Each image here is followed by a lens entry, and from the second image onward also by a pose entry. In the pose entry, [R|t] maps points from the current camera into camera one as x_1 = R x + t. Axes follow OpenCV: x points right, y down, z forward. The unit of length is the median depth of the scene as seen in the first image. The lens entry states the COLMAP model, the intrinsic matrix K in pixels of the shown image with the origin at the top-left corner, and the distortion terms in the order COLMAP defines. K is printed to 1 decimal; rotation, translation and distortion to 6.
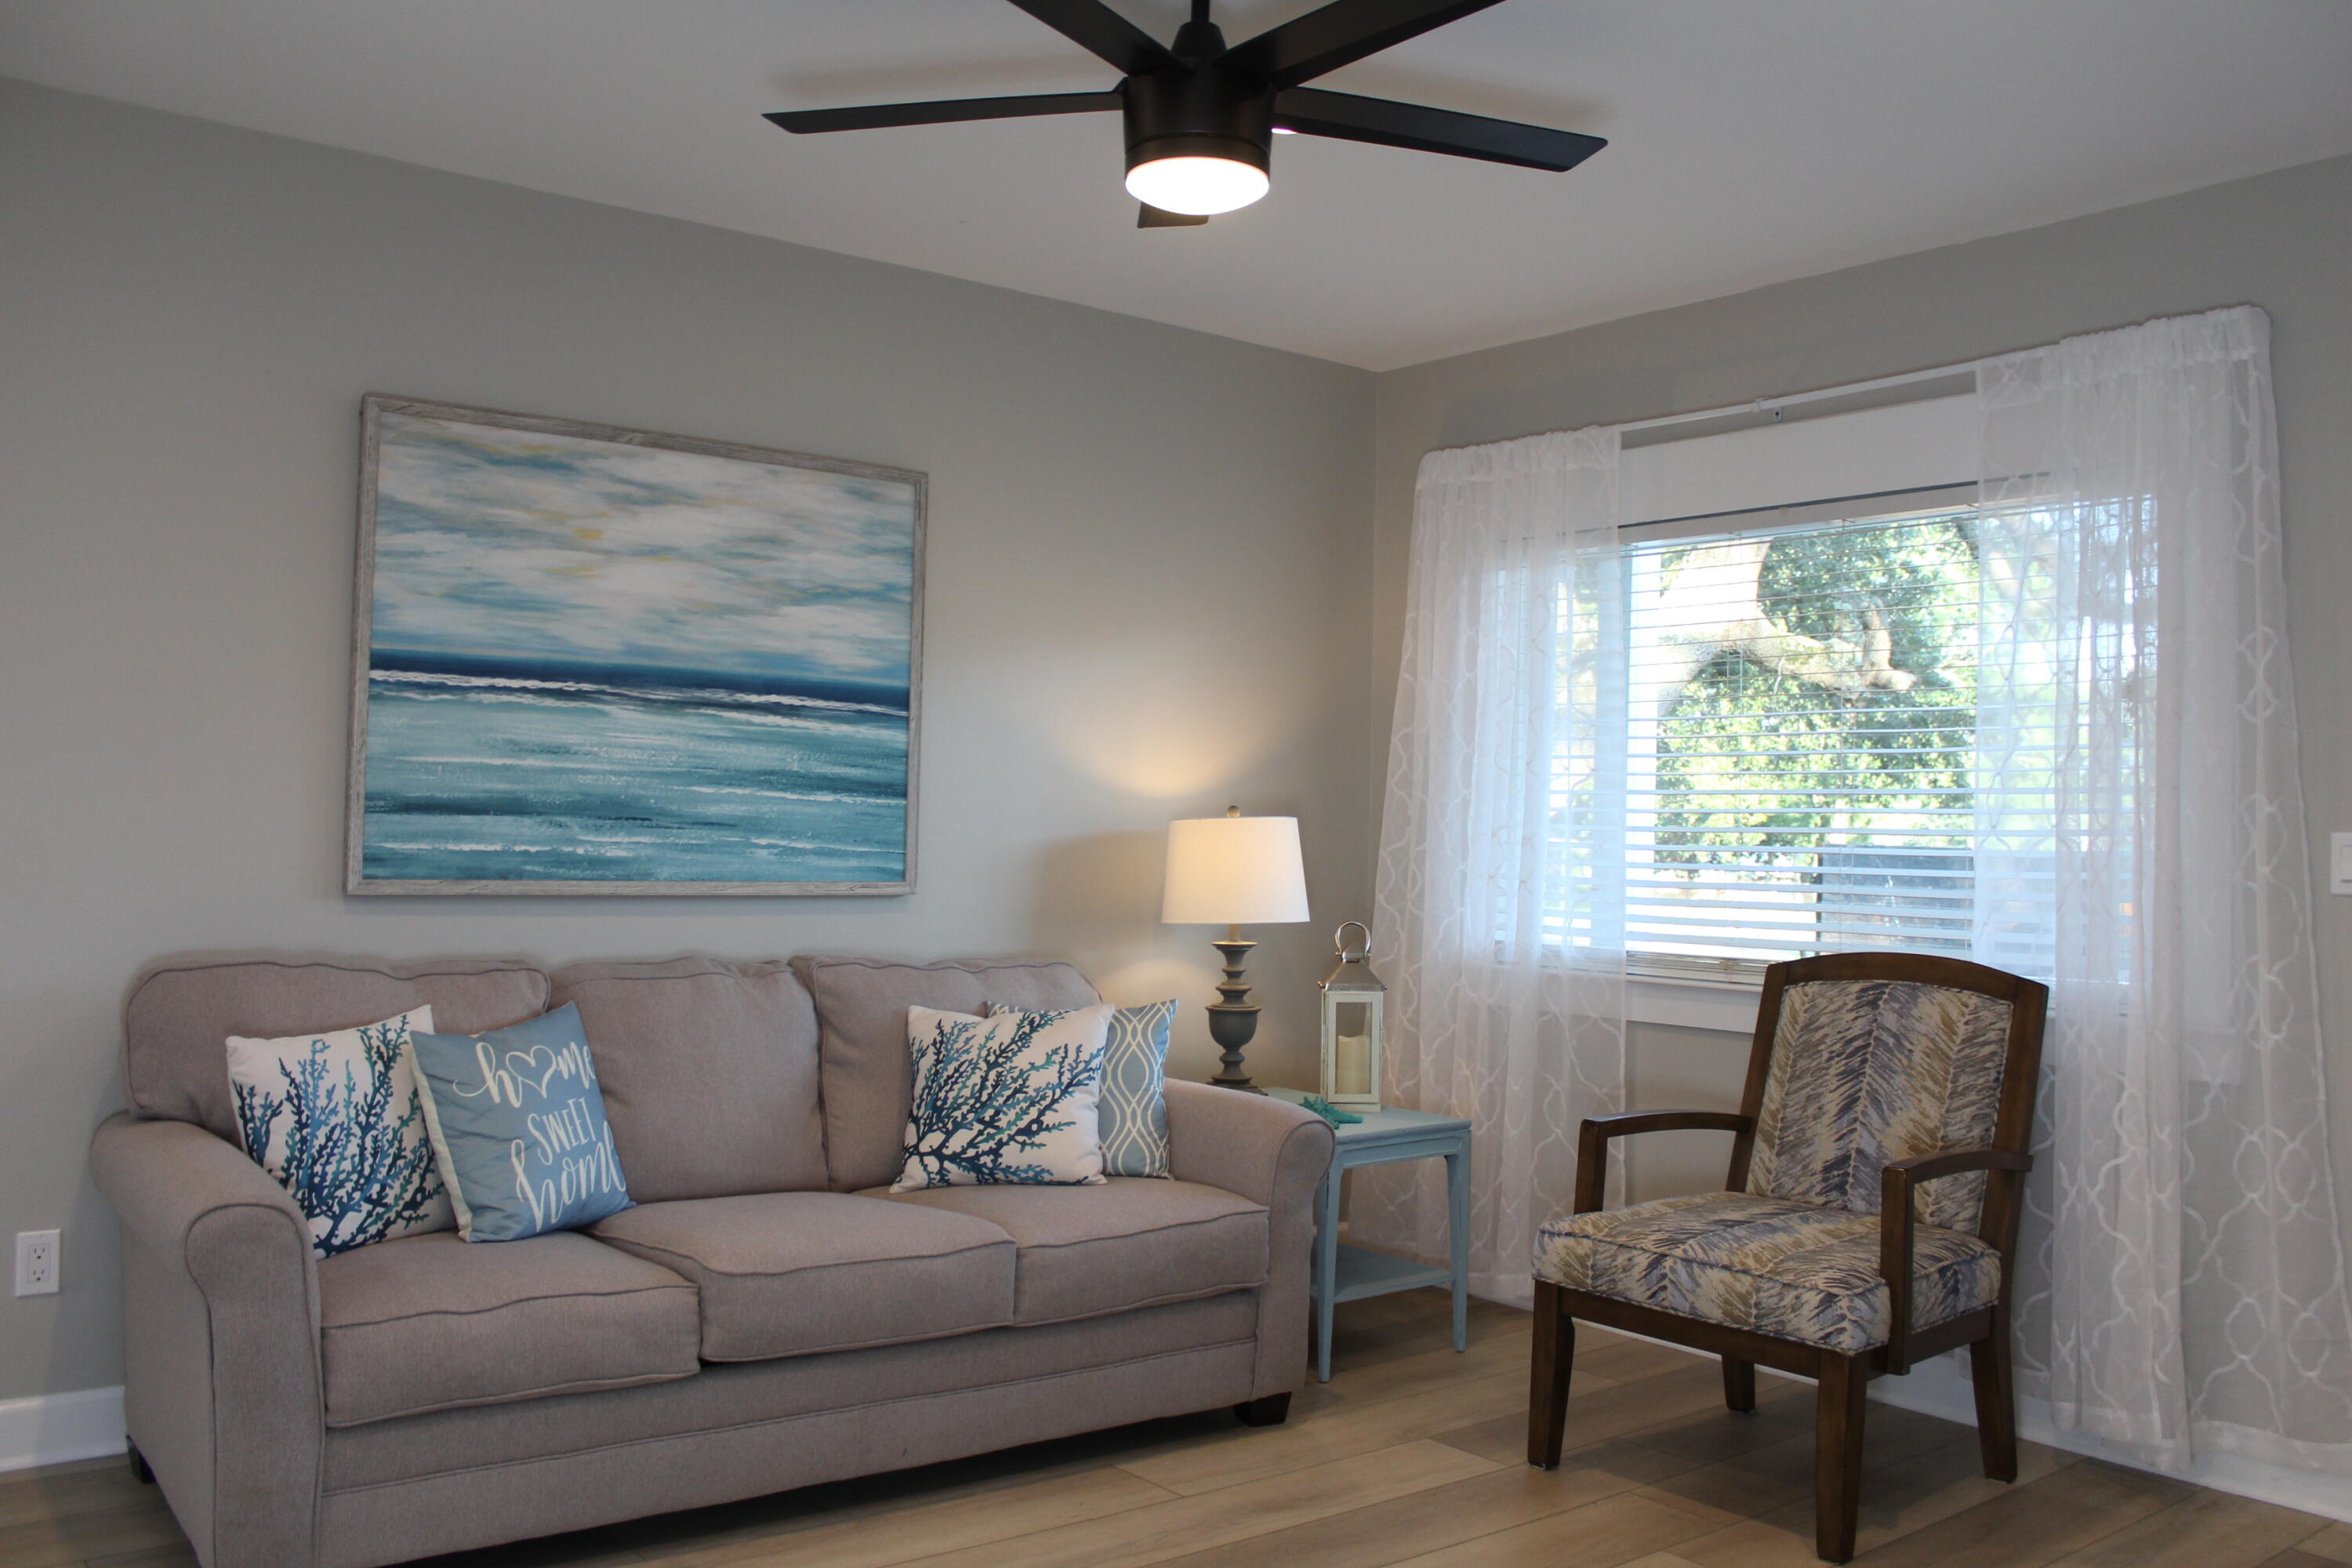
lens RADIAL K [[1961.2, 0, 1182.3], [0, 1961.2, 792.8], [0, 0, 1]] dist [-0.162324, 0.142288]
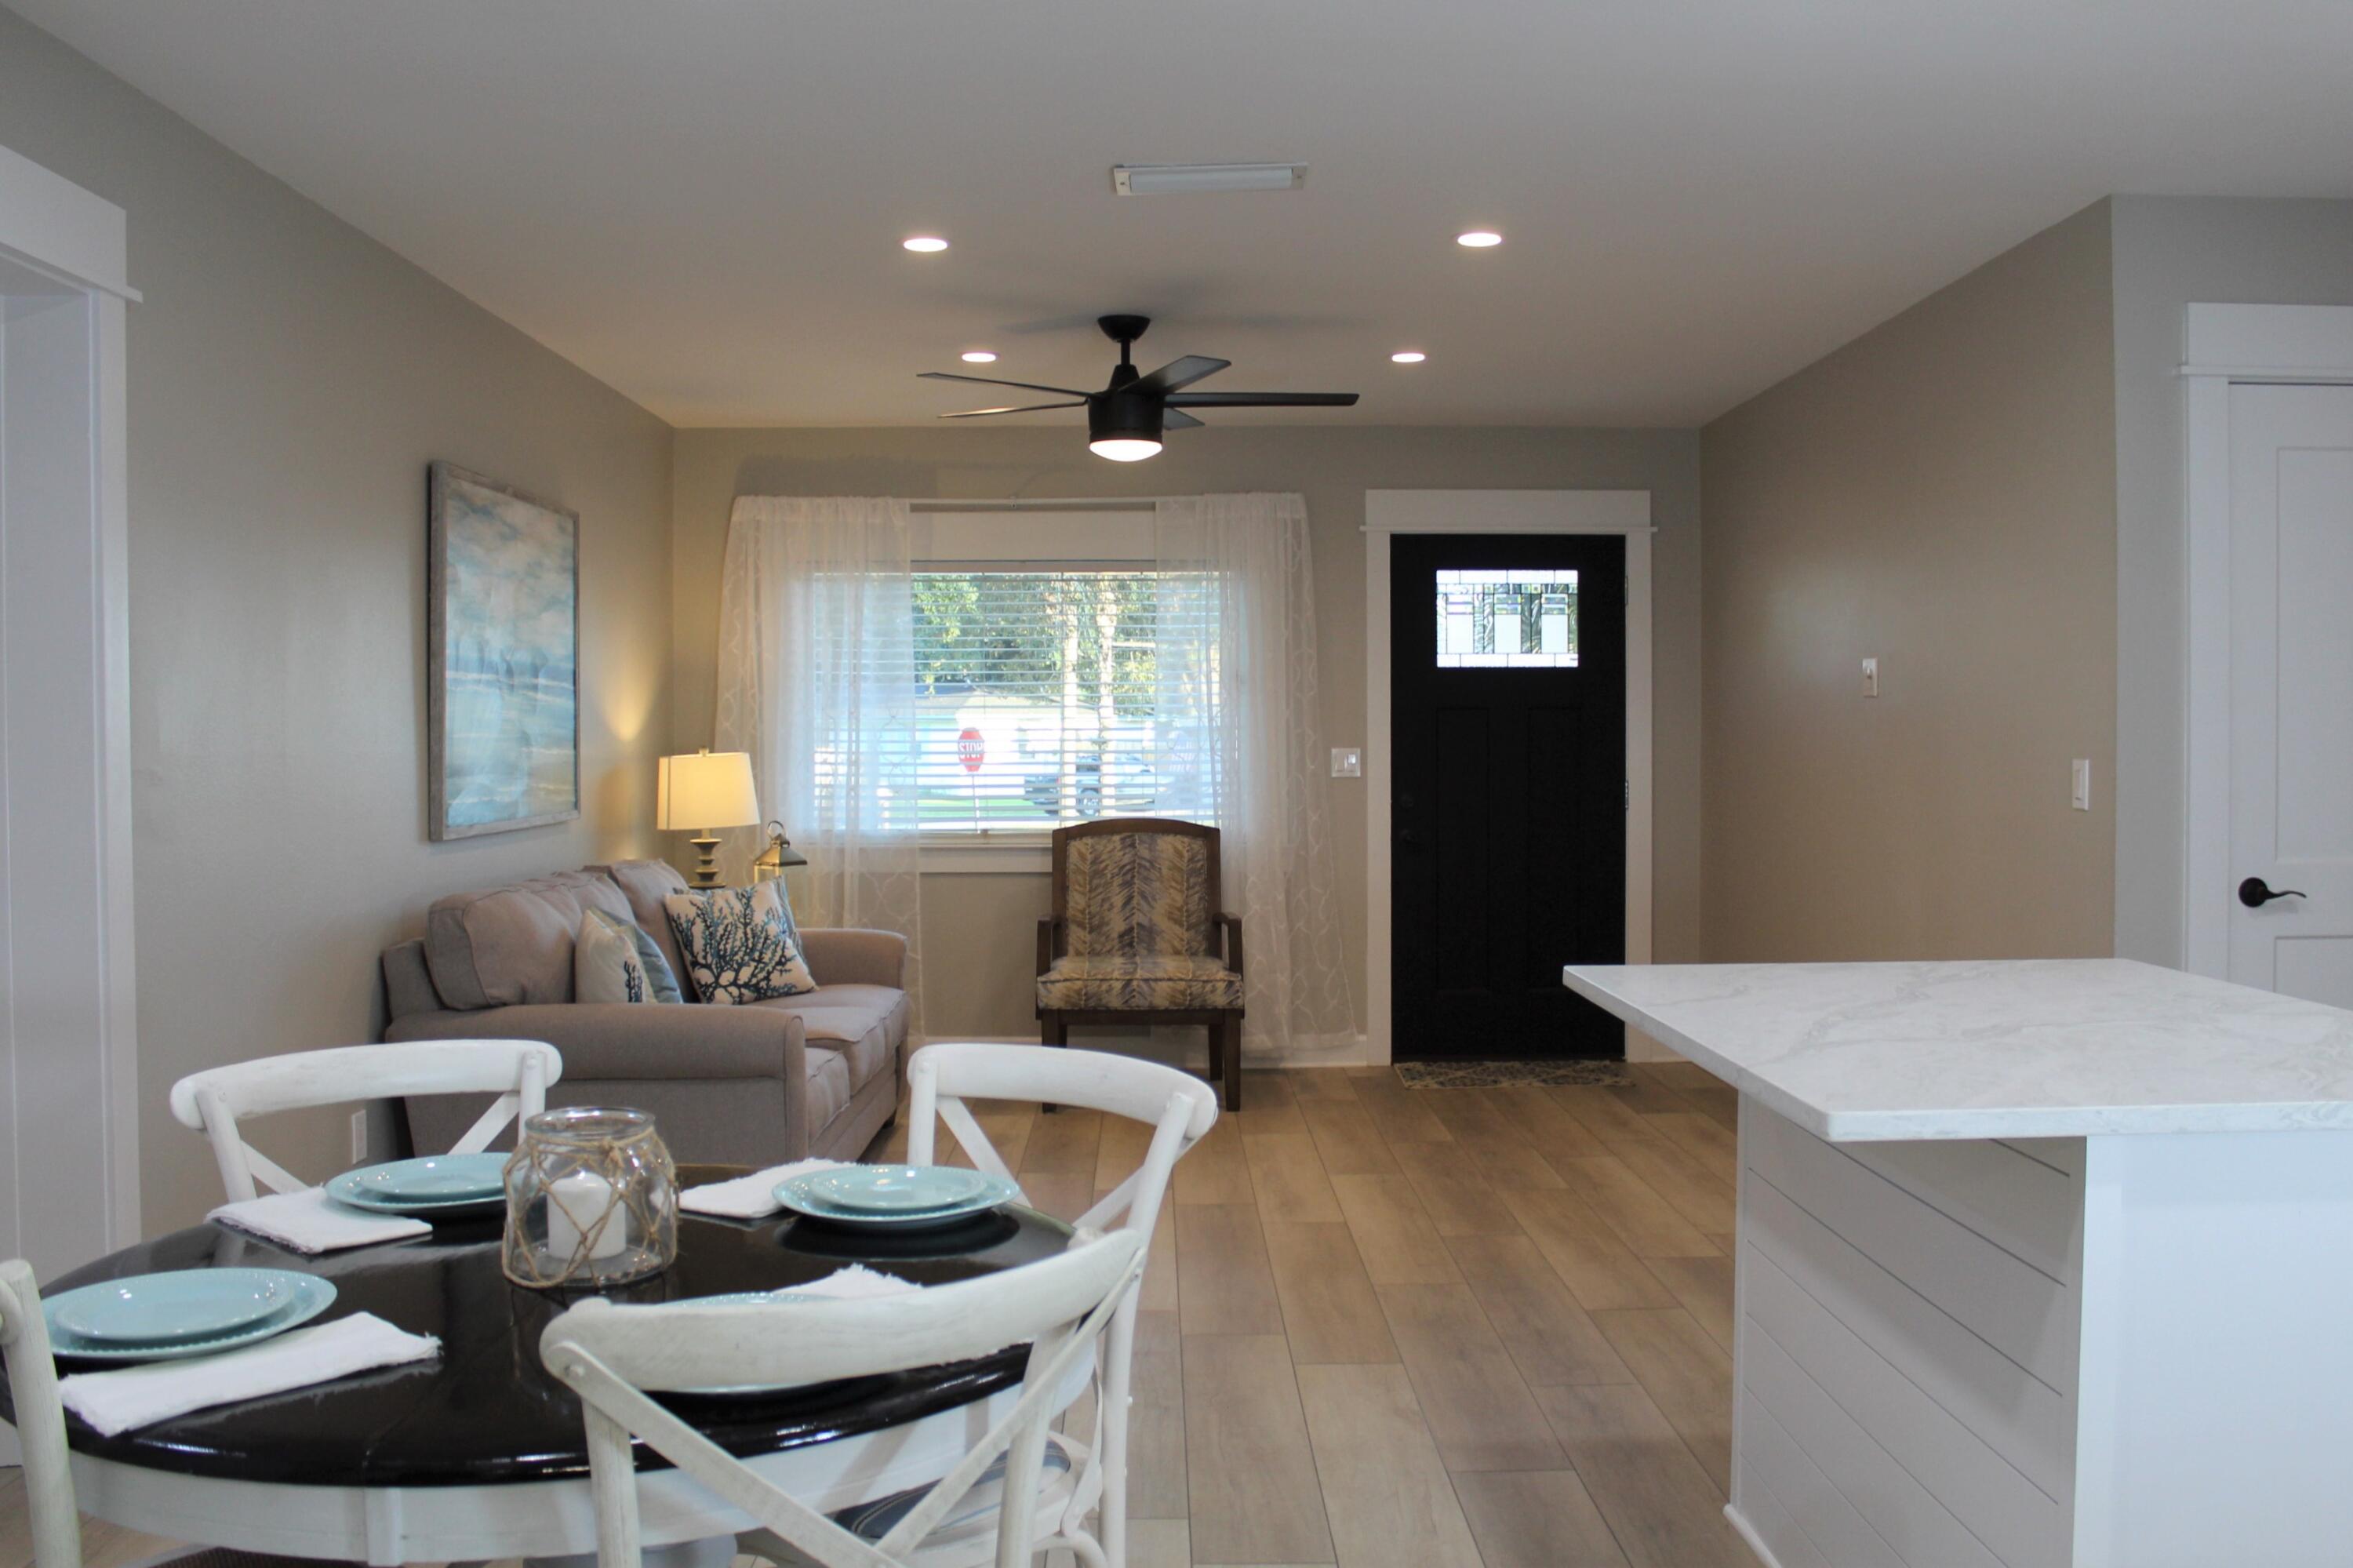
lens RADIAL K [[2060.2, 0, 1187.4], [0, 2060.2, 792.7], [0, 0, 1]] dist [-0.159154, 0.135033]
pose [[0.609415, -0.048209, 0.791384, -1.172882], [0.001381, 0.998213, 0.059745, -0.059942], [-0.792850, -0.035316, 0.608393, -0.250786]]
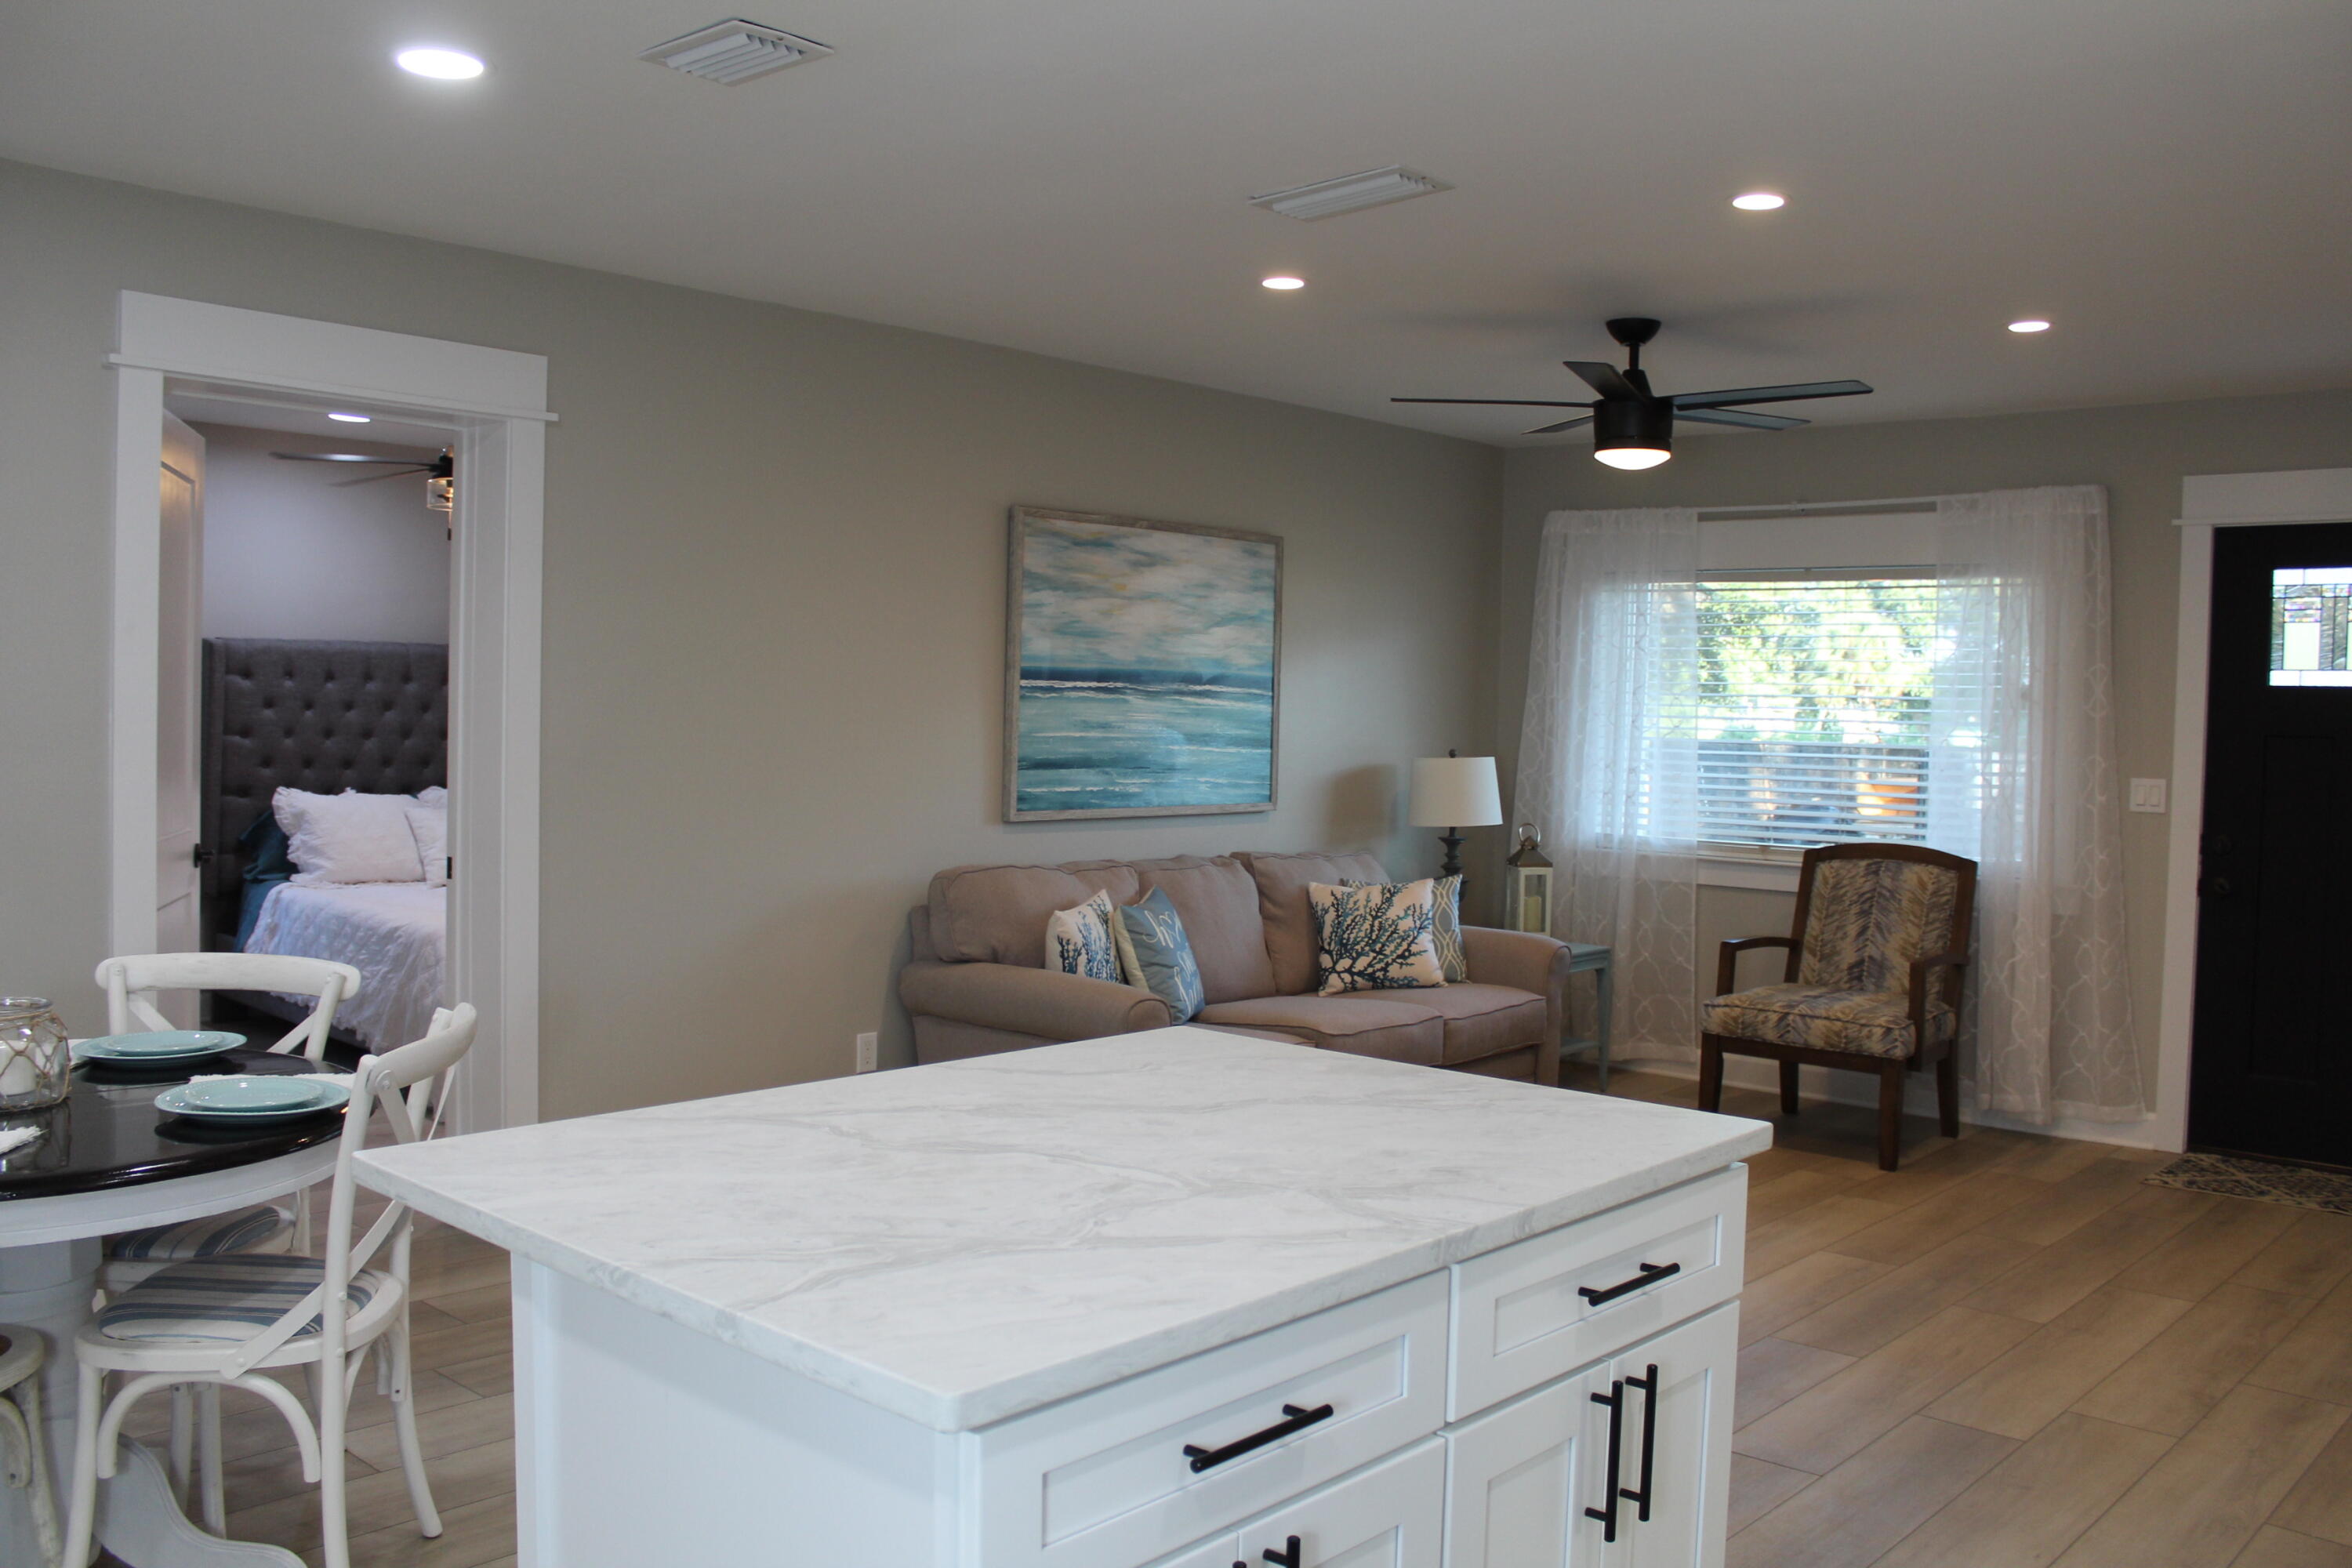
lens RADIAL K [[1961.2, 0, 1182.3], [0, 1961.2, 792.8], [0, 0, 1]] dist [-0.162324, 0.142288]
pose [[0.987834, -0.008562, 0.155278, -0.523156], [-0.002129, 0.997645, 0.068556, -0.079226], [-0.155500, -0.068053, 0.985489, -0.603483]]
